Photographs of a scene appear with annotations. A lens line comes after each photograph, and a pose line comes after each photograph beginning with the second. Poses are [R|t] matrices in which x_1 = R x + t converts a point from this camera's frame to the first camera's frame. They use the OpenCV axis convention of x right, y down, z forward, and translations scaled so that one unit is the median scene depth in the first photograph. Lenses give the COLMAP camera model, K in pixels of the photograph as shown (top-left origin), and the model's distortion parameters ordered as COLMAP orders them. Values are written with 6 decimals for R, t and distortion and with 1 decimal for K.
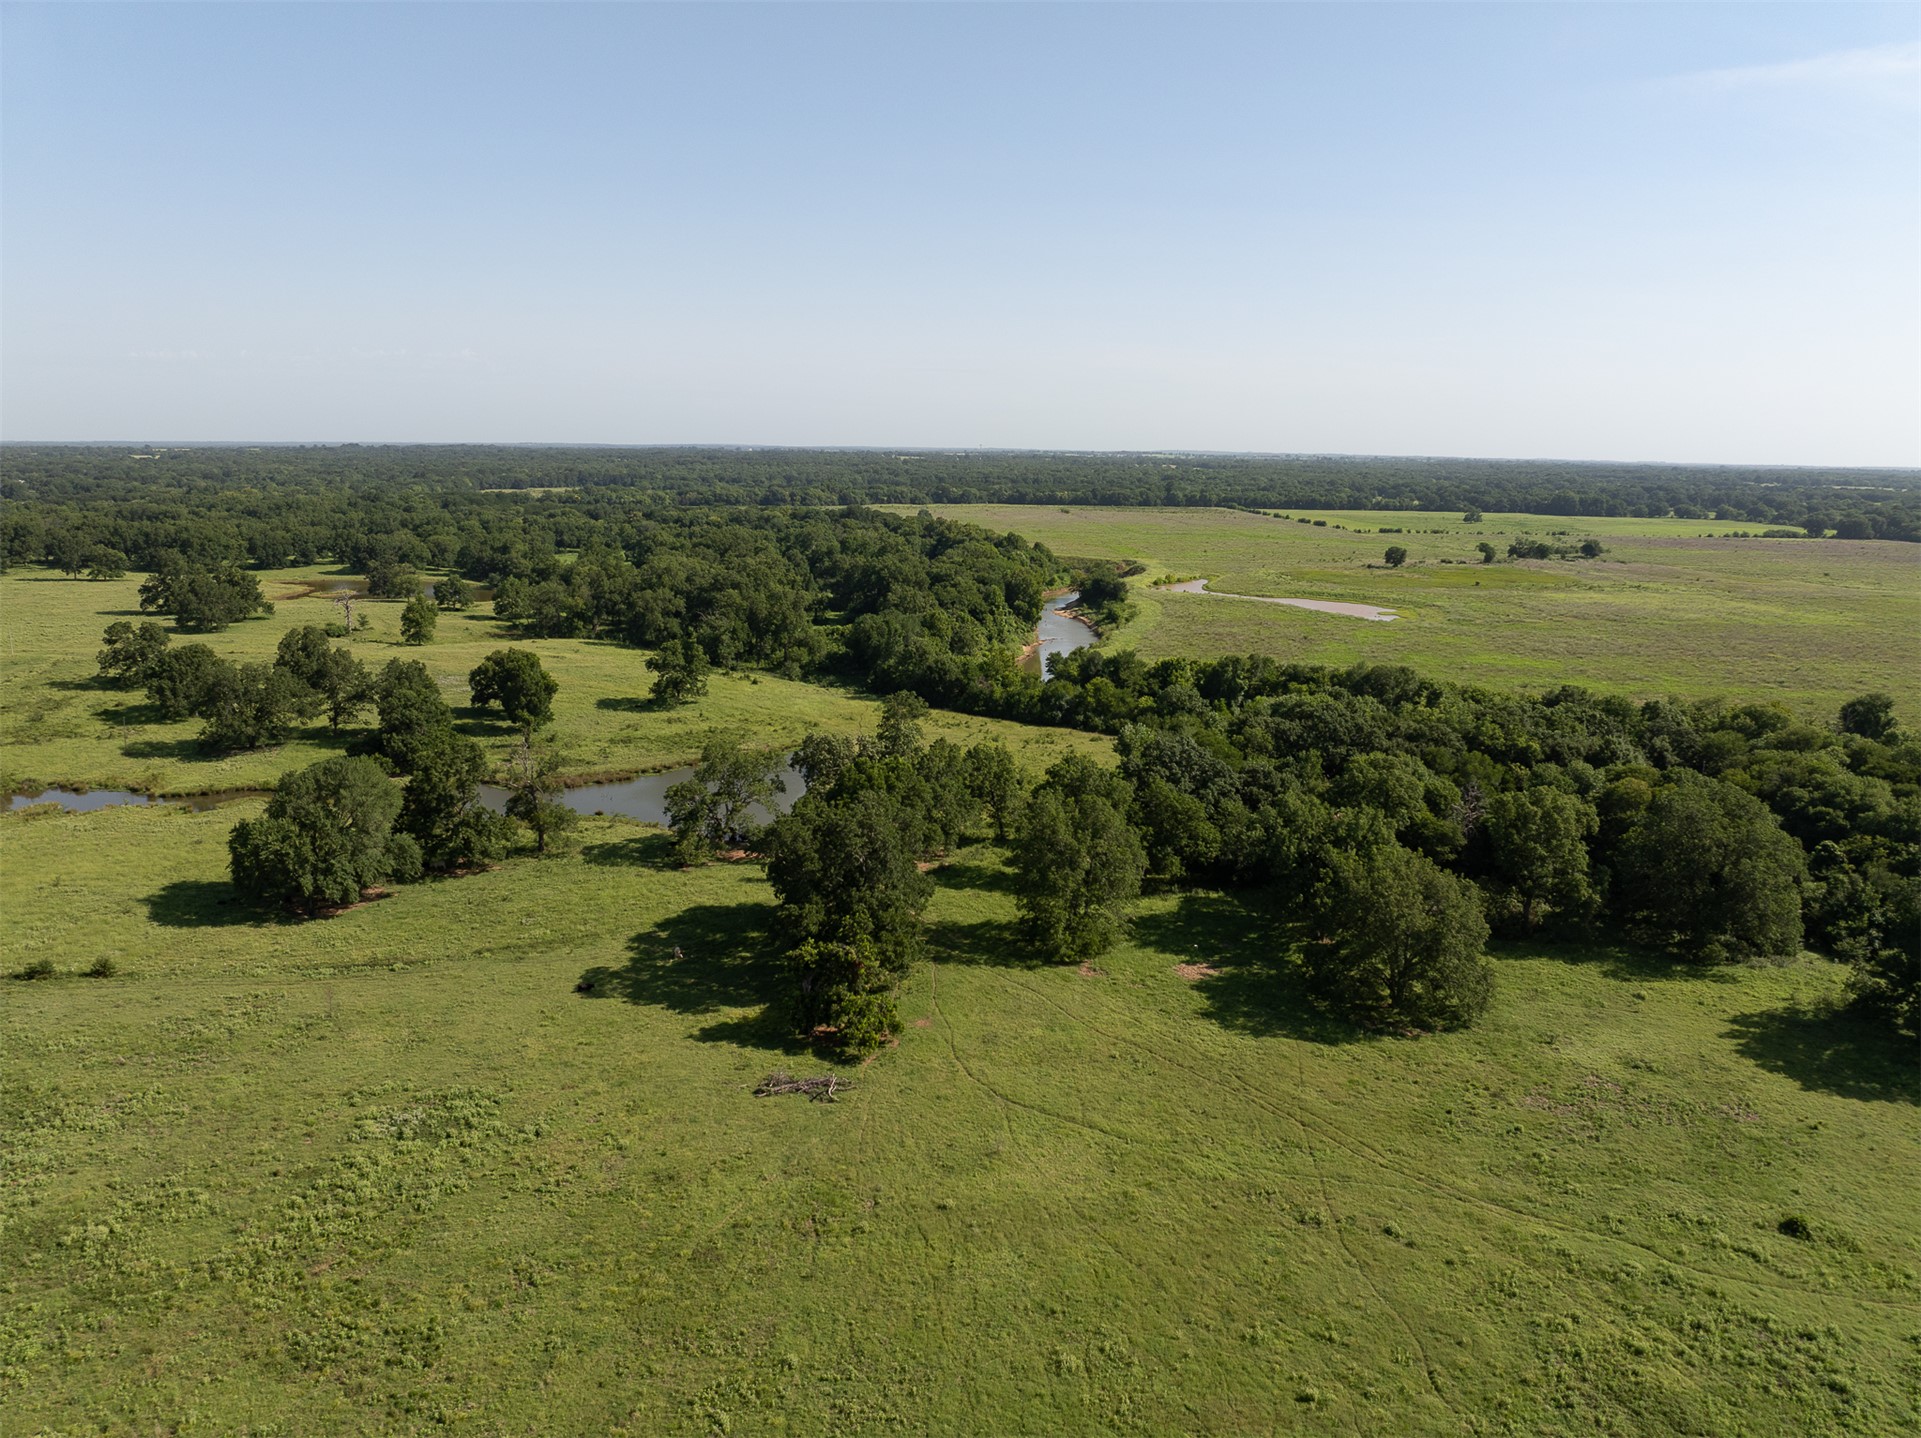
lens RADIAL K [[1346.7, 0, 965.3], [0, 1346.7, 715.0], [0, 0, 1]] dist [-0.049798, 0.018543]
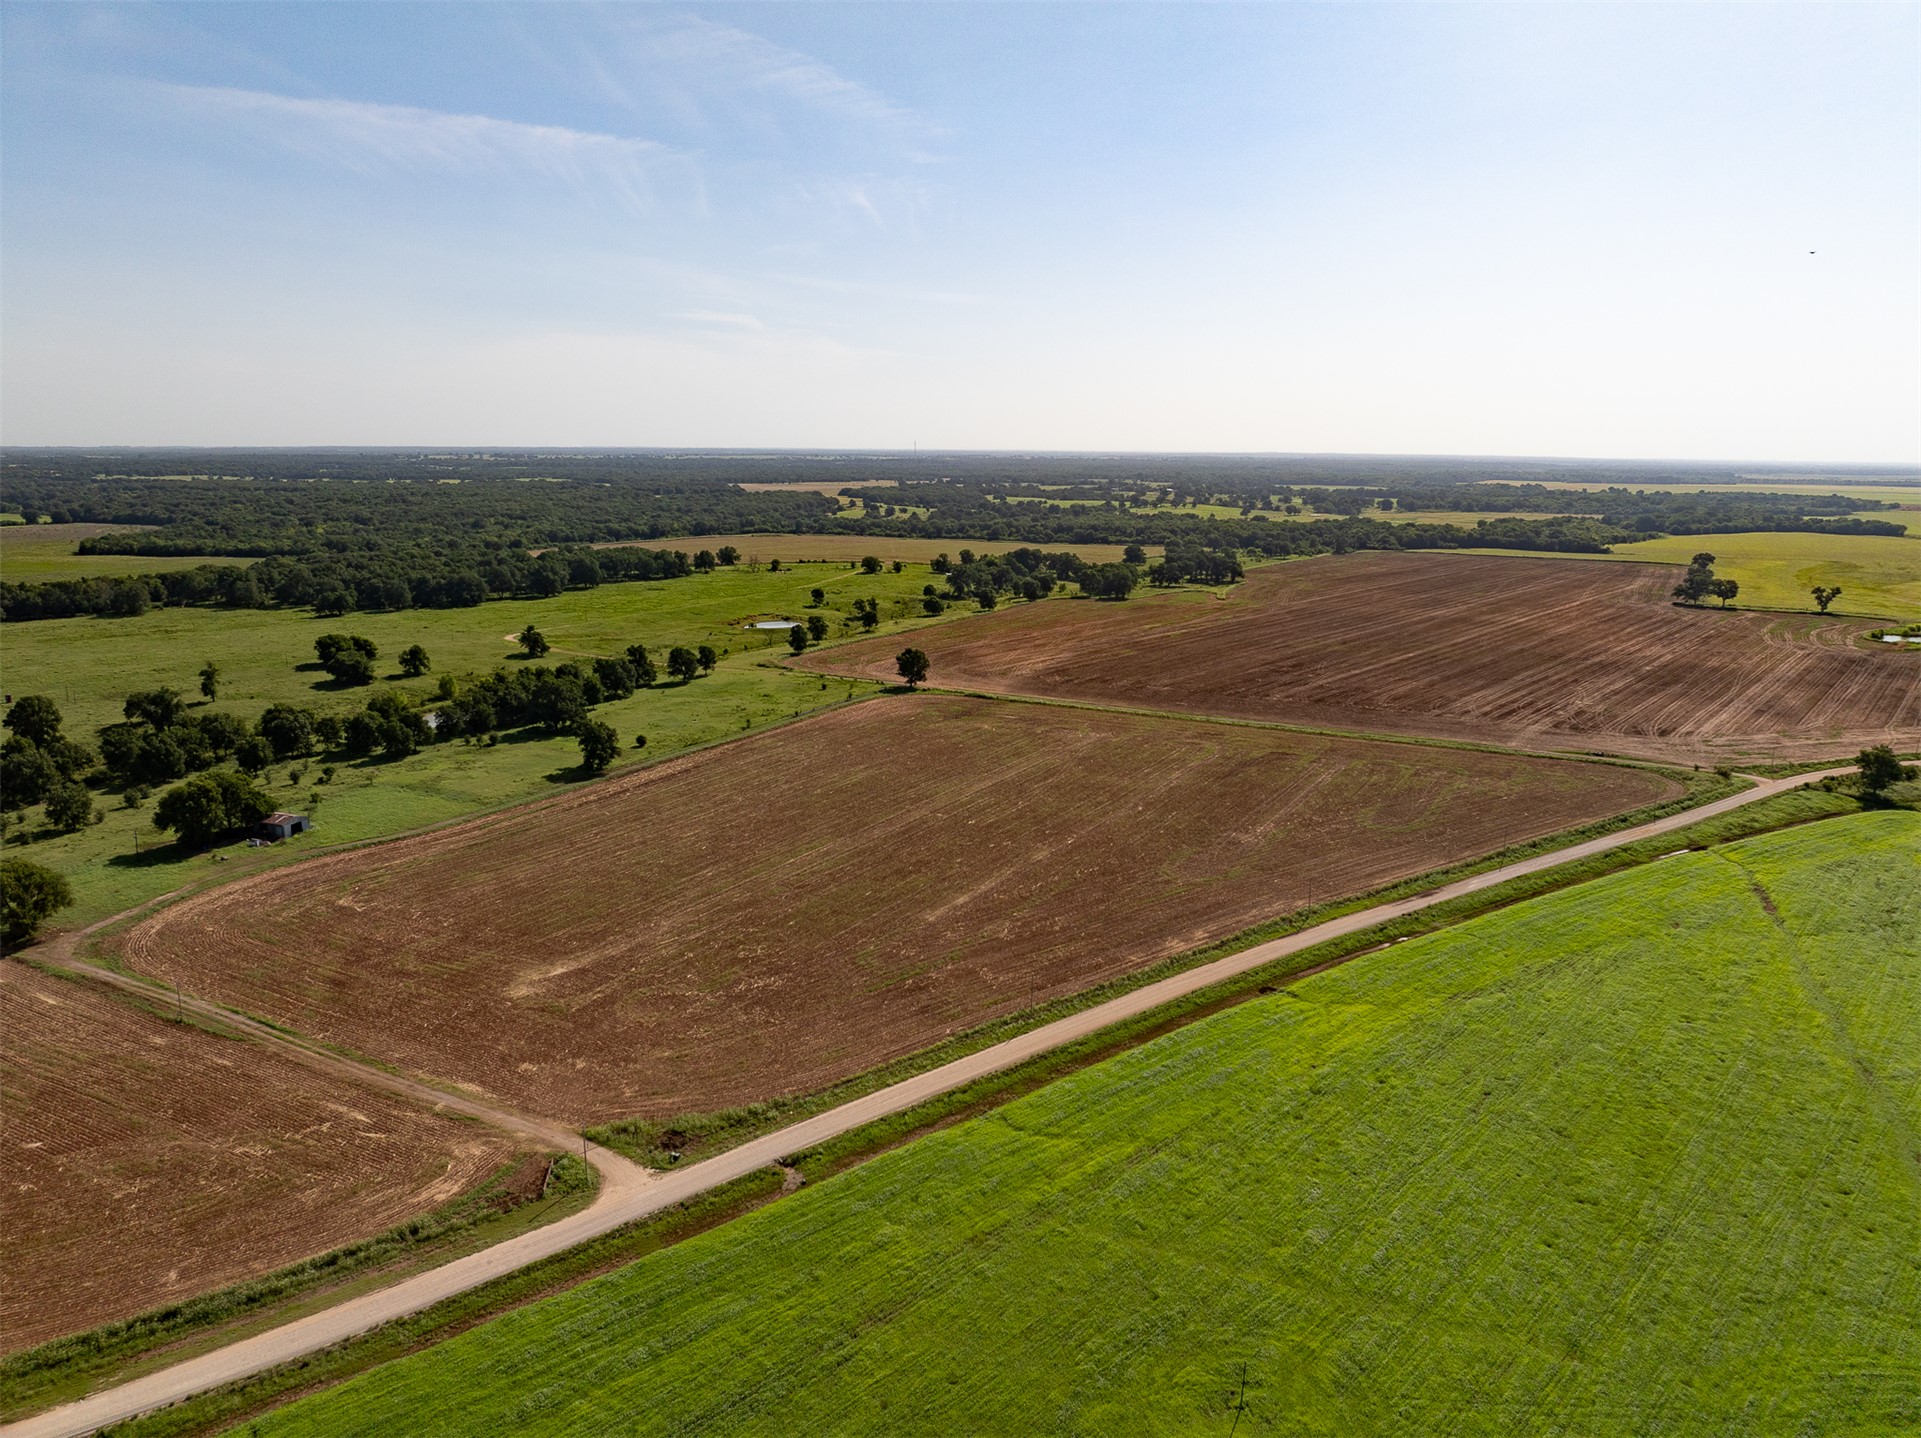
lens RADIAL K [[1365.1, 0, 960.5], [0, 1365.1, 719.0], [0, 0, 1]] dist [-0.084870, 0.046719]
pose [[0.532333, -0.177595, 0.827696, -0.031854], [0.164061, 0.980852, 0.104940, 0.075898], [-0.830485, 0.079930, 0.551277, -0.526496]]
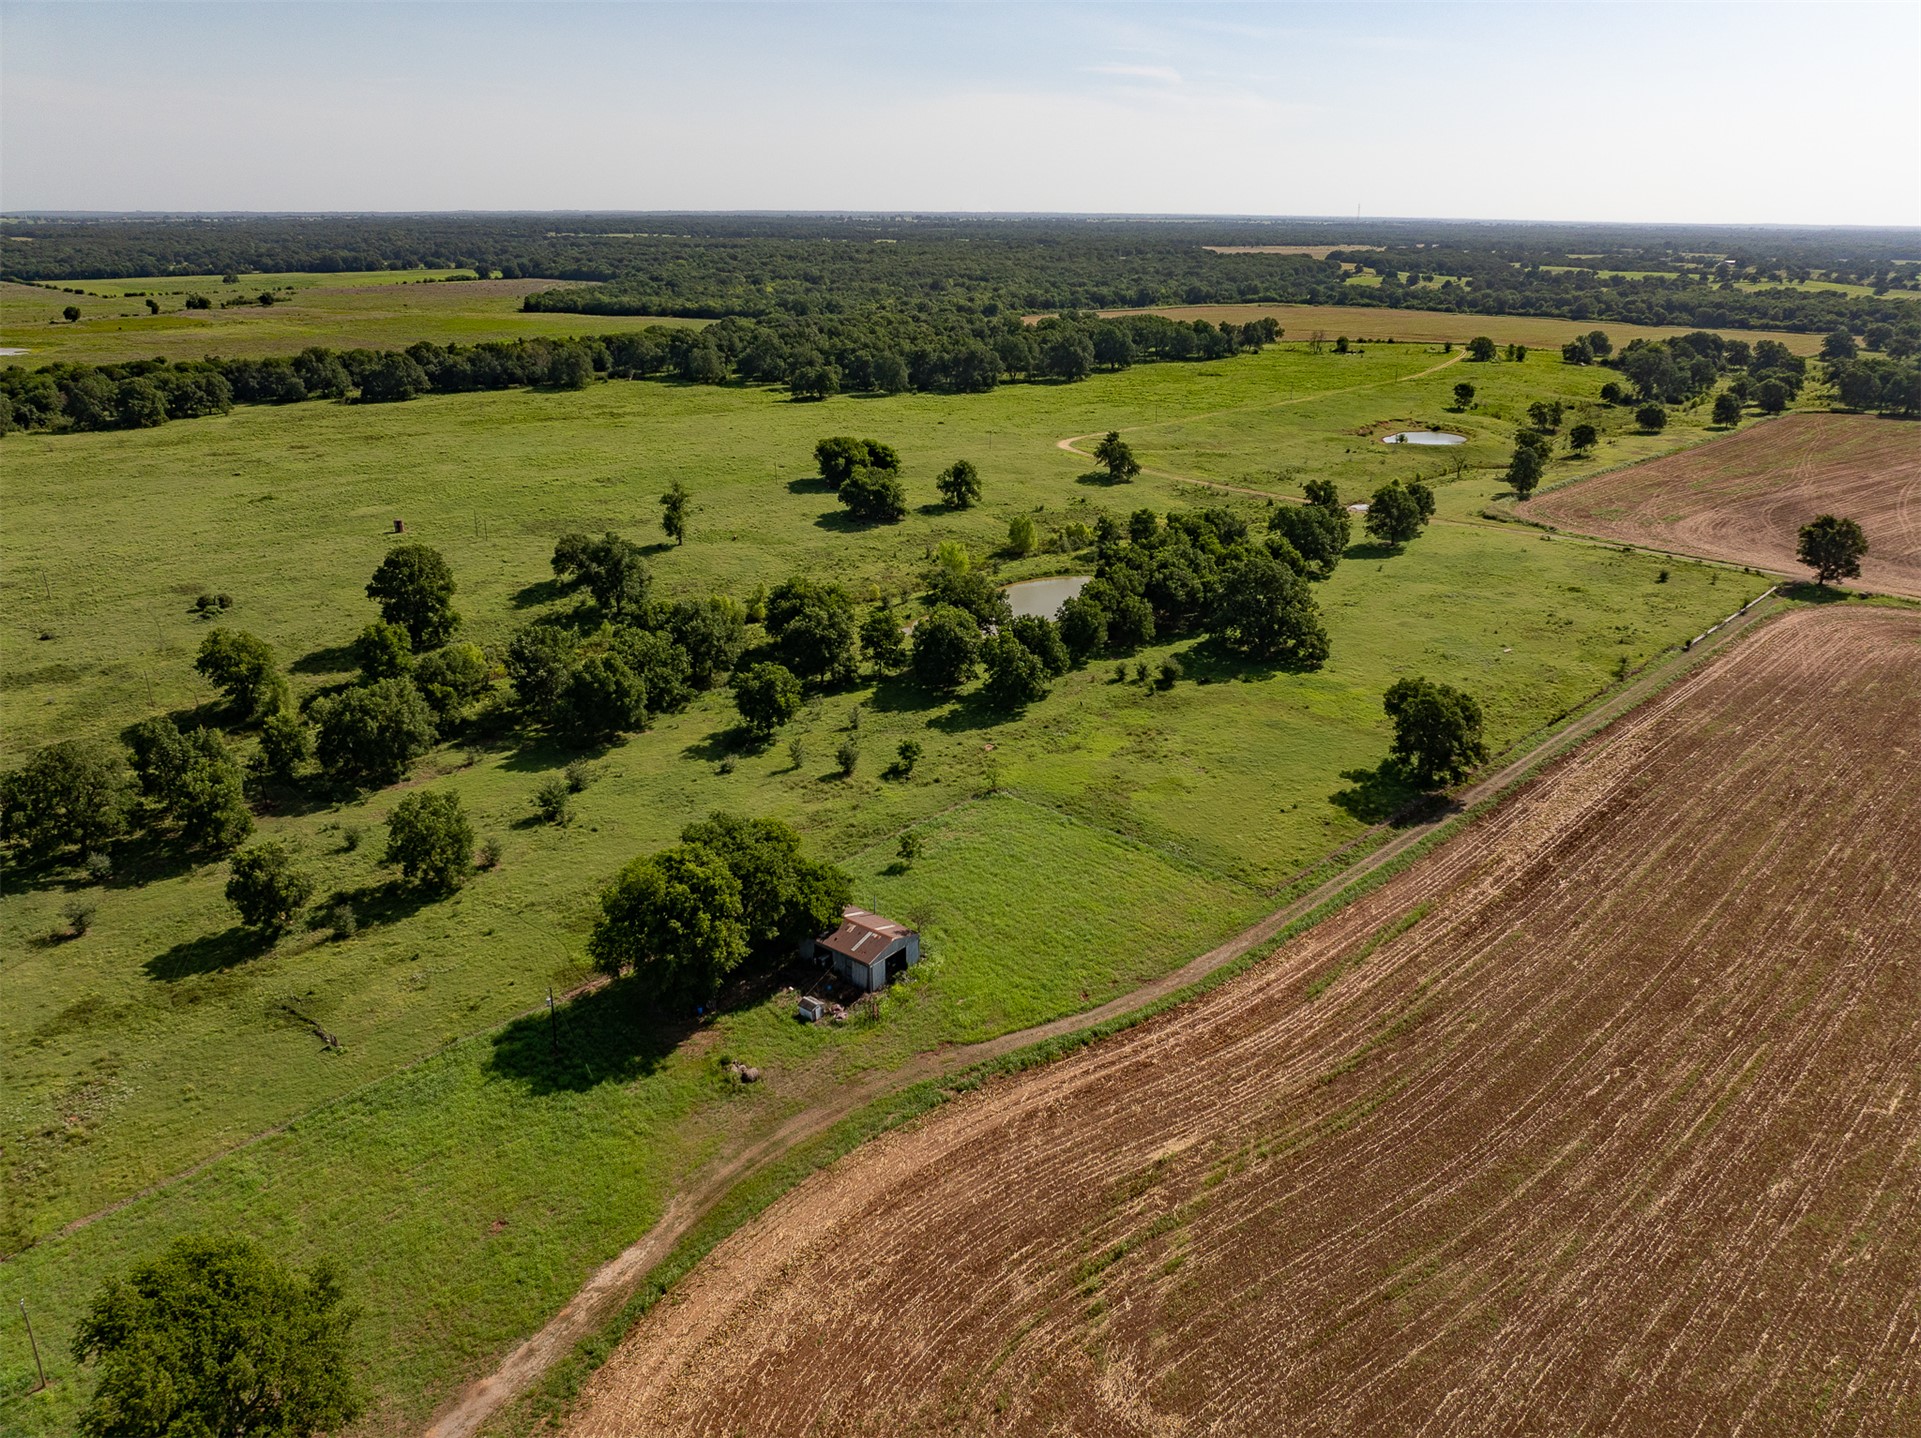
lens RADIAL K [[1364.8, 0, 936.8], [0, 1364.8, 721.2], [0, 0, 1]] dist [-0.043595, 0.023792]
pose [[0.763224, -0.241182, 0.599434, 0.042060], [0.134676, 0.966727, 0.217488, 0.060679], [-0.631943, -0.085262, 0.770311, -0.379141]]
